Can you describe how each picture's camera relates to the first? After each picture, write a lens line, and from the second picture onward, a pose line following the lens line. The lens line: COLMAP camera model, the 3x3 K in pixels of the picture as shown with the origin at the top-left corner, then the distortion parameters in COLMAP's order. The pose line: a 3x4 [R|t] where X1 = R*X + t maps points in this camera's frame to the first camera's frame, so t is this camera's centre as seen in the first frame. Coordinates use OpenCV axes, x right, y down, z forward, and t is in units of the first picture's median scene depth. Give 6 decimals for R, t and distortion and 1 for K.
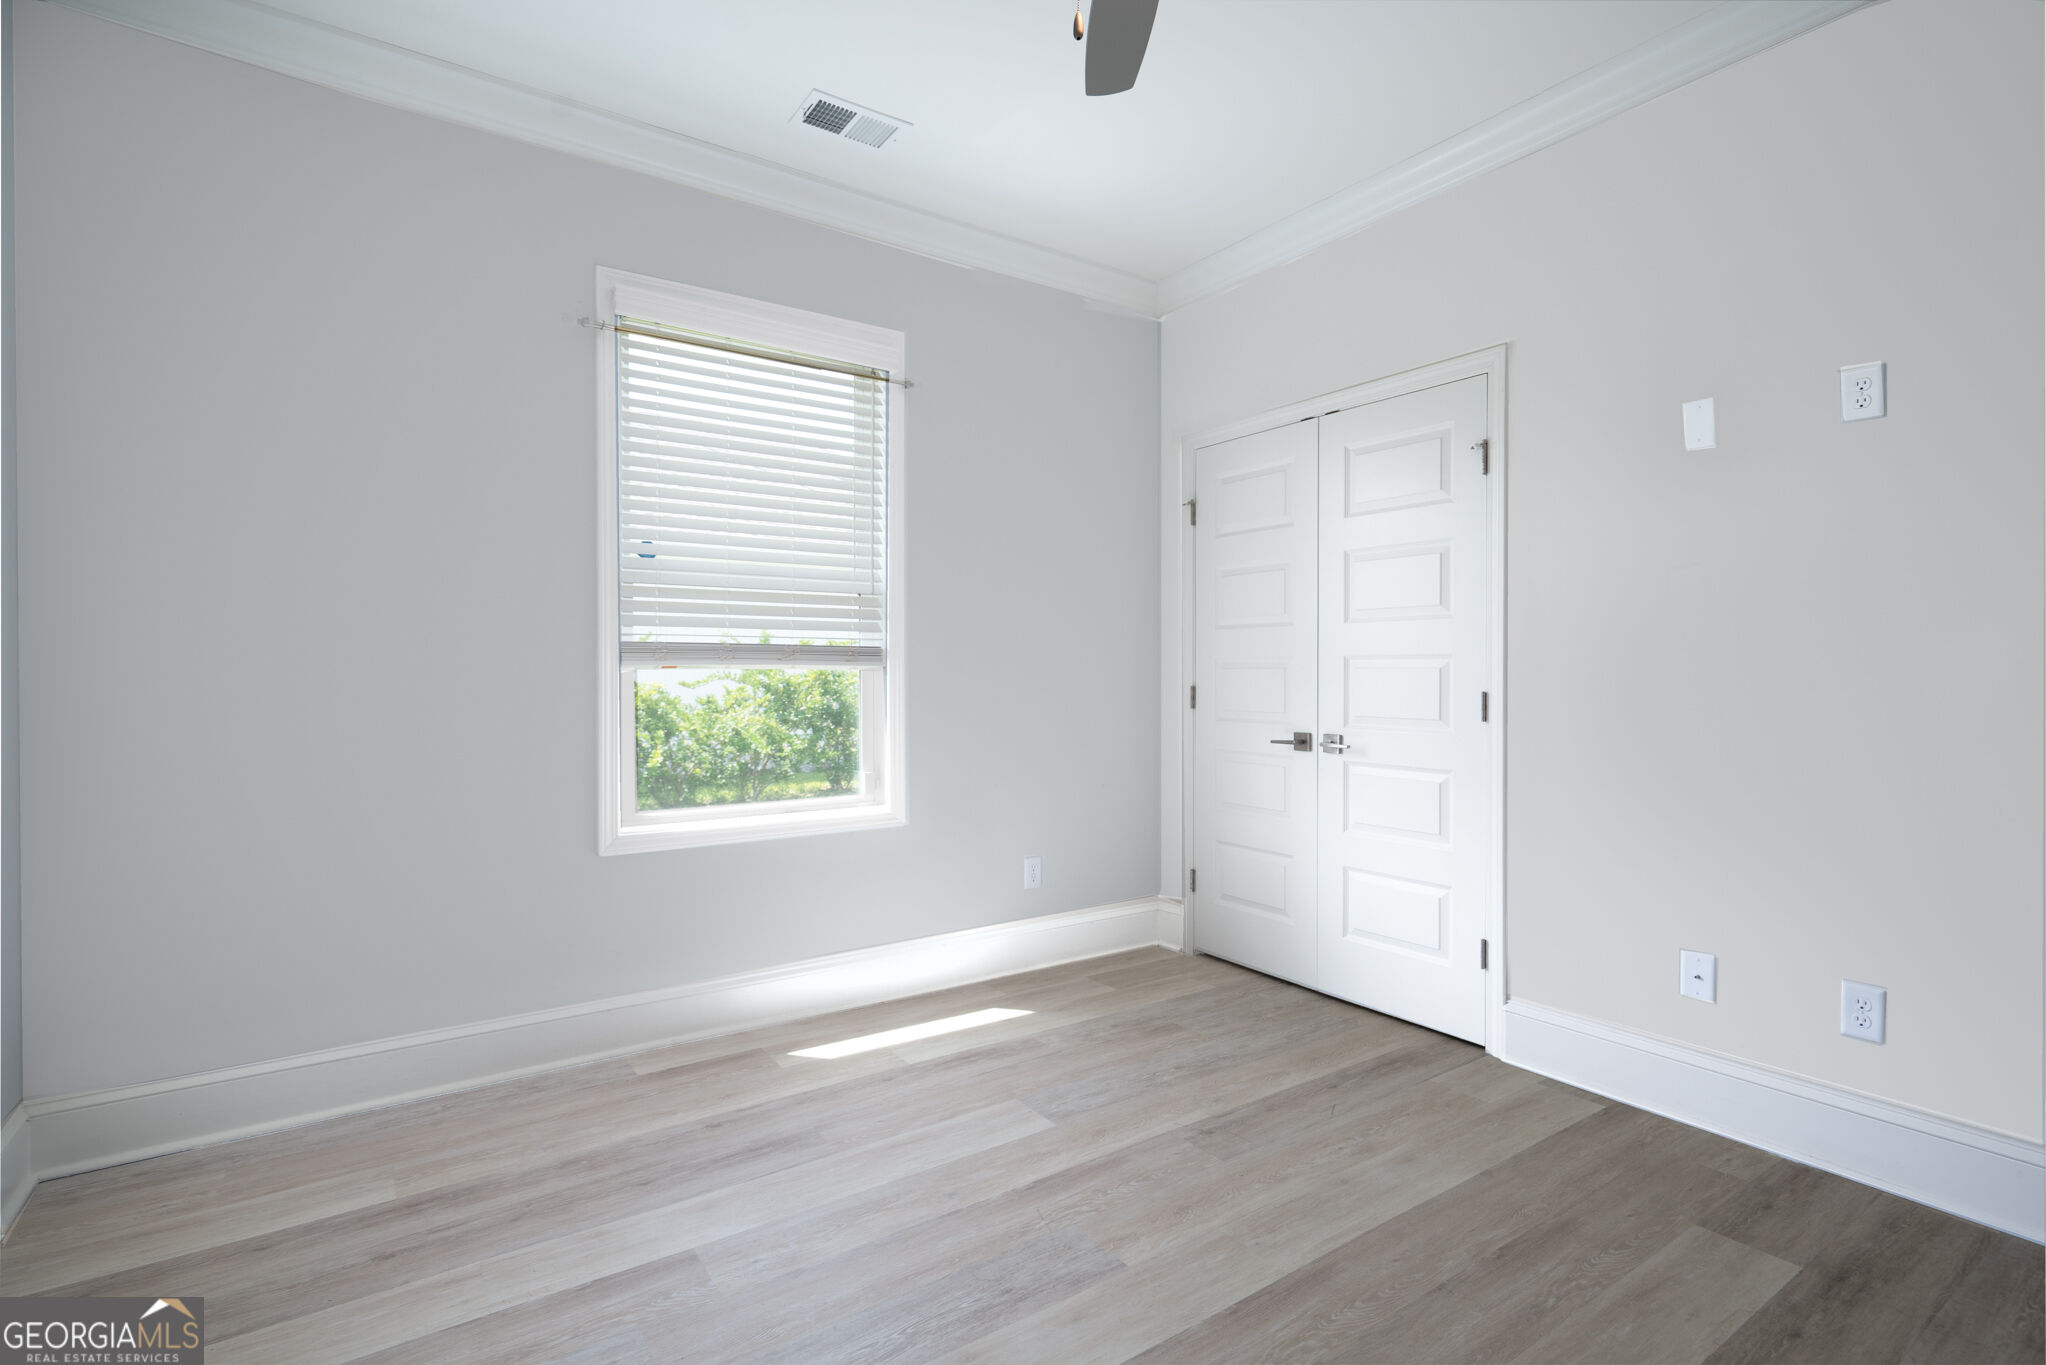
lens RADIAL K [[942.9, 0, 1023.1], [0, 942.9, 673.4], [0, 0, 1]] dist [0.000826, -0.000610]
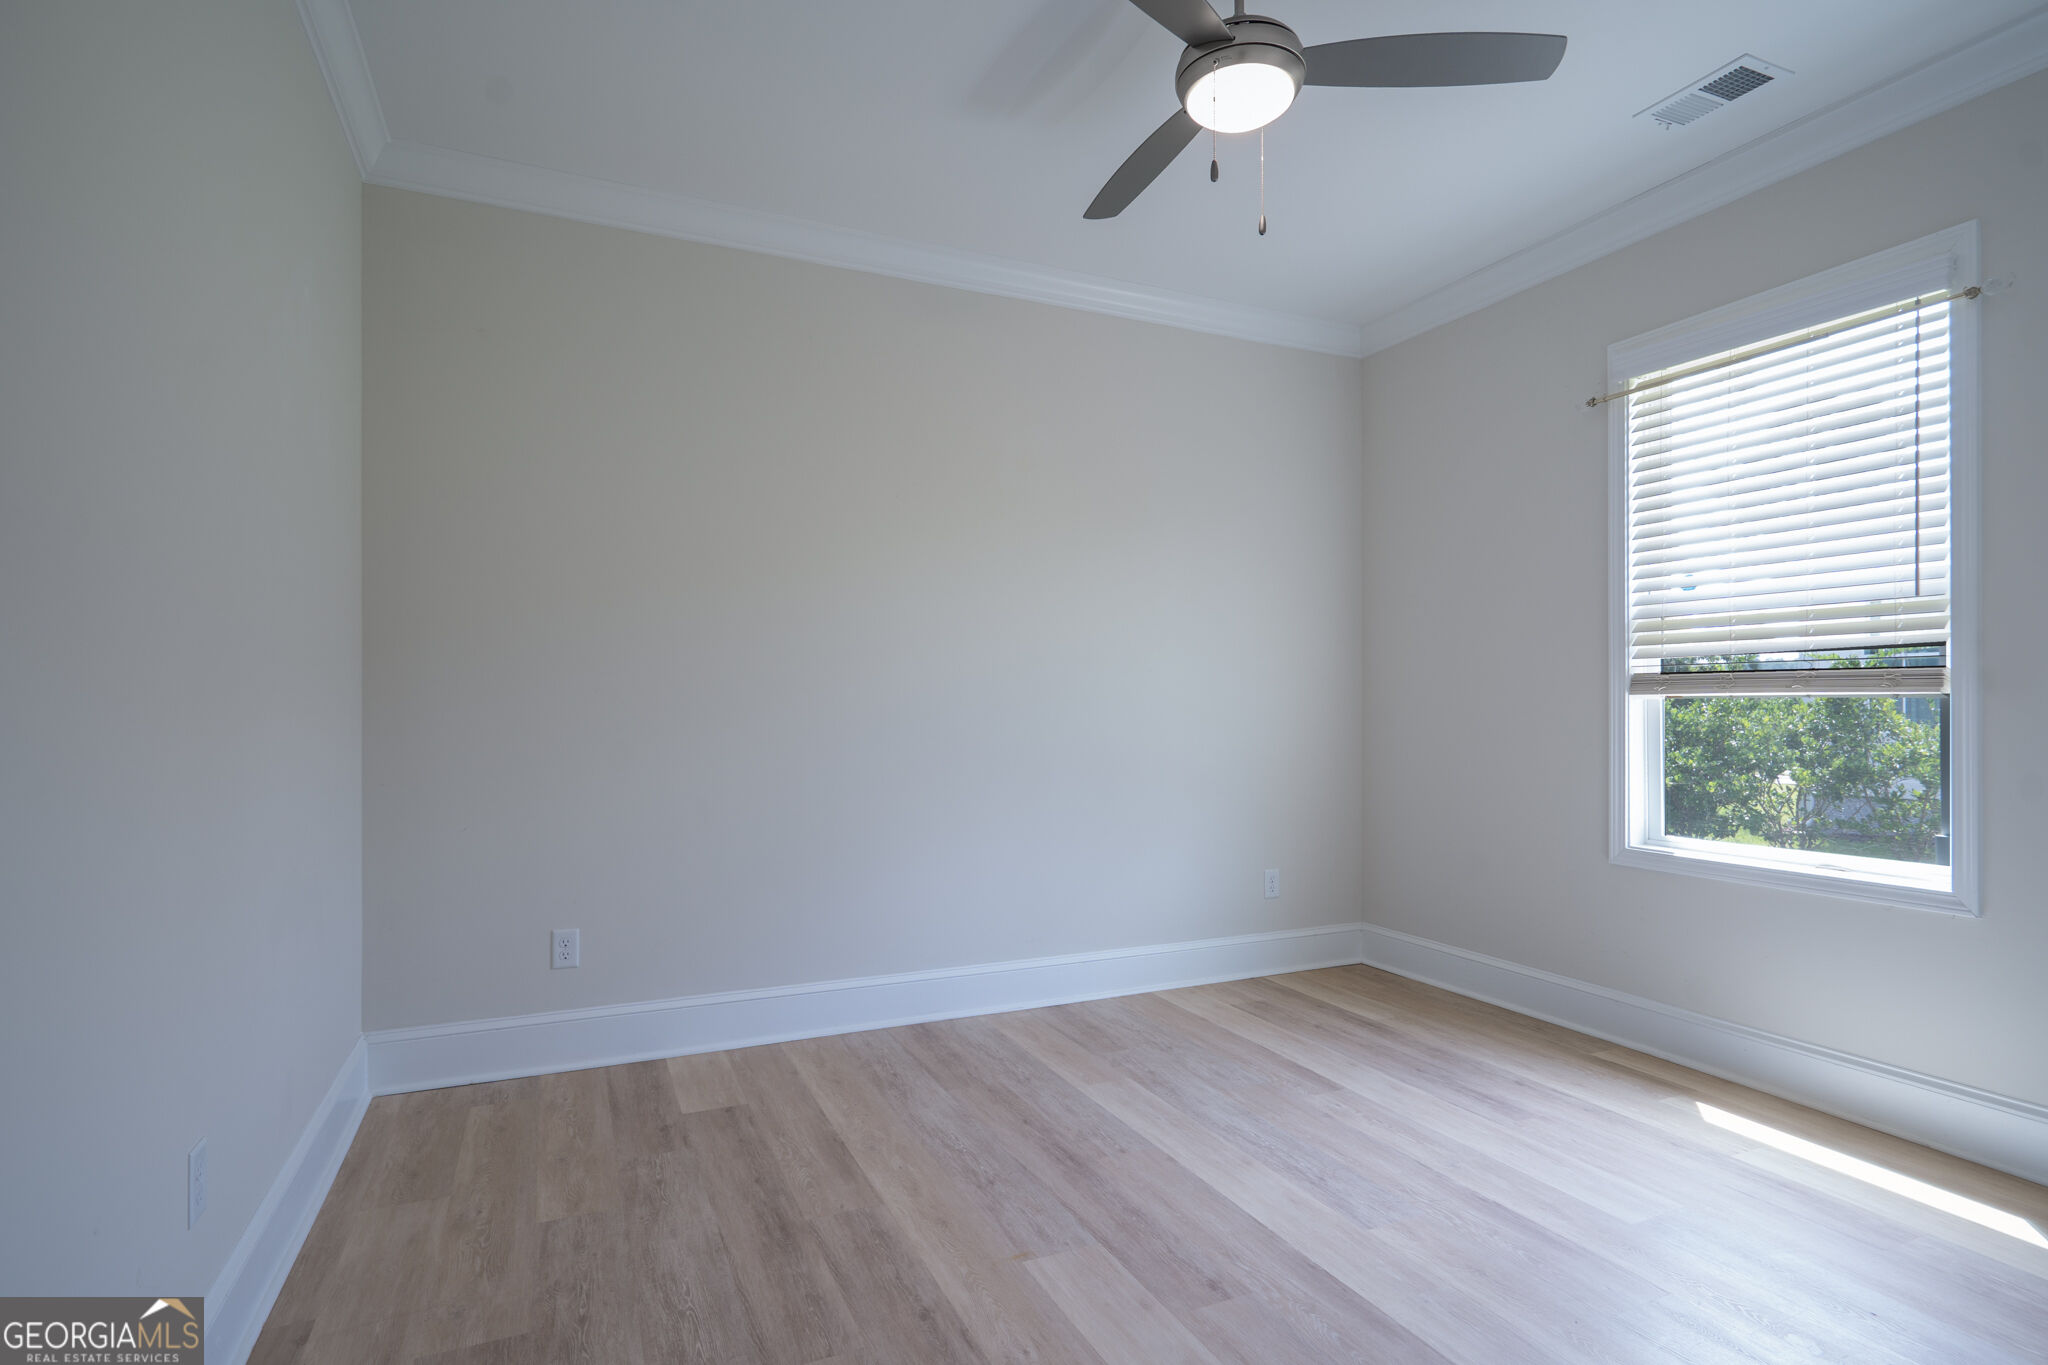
lens RADIAL K [[943.9, 0, 1024.9], [0, 943.9, 697.0], [0, 0, 1]] dist [0.000826, -0.000610]
pose [[-0.135251, -0.004528, -0.990801, 1.021658], [0.002727, 0.999984, -0.004942, -0.003819], [0.990808, -0.003371, -0.135237, 0.592348]]
